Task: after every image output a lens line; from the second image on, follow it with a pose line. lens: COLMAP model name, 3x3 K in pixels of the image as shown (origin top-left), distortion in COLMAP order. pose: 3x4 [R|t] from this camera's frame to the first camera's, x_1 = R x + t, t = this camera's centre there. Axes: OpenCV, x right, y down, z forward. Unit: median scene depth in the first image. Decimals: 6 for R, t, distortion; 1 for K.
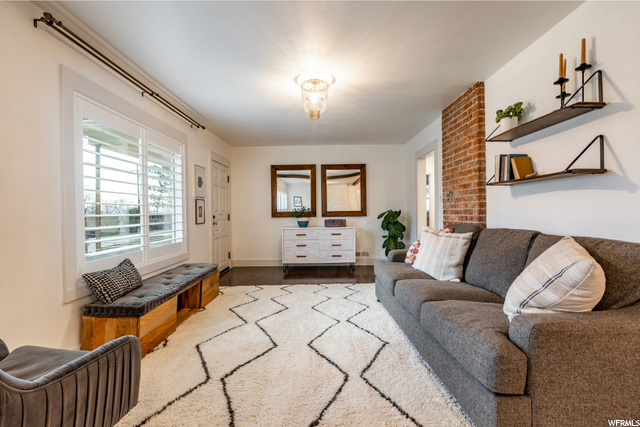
lens RADIAL K [[281.7, 0, 320.0], [0, 281.7, 213.5], [0, 0, 1]] dist [0.001261, 0.000046]
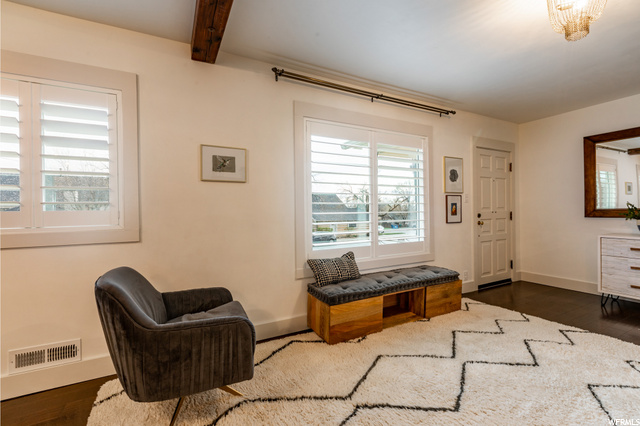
lens RADIAL K [[281.7, 0, 320.0], [0, 281.7, 213.0], [0, 0, 1]] dist [0.001261, 0.000046]
pose [[0.478813, 0.011686, -0.877839, 0.202551], [-0.000996, 0.999918, 0.012768, -0.007532], [0.877917, -0.005239, 0.478785, 0.289583]]
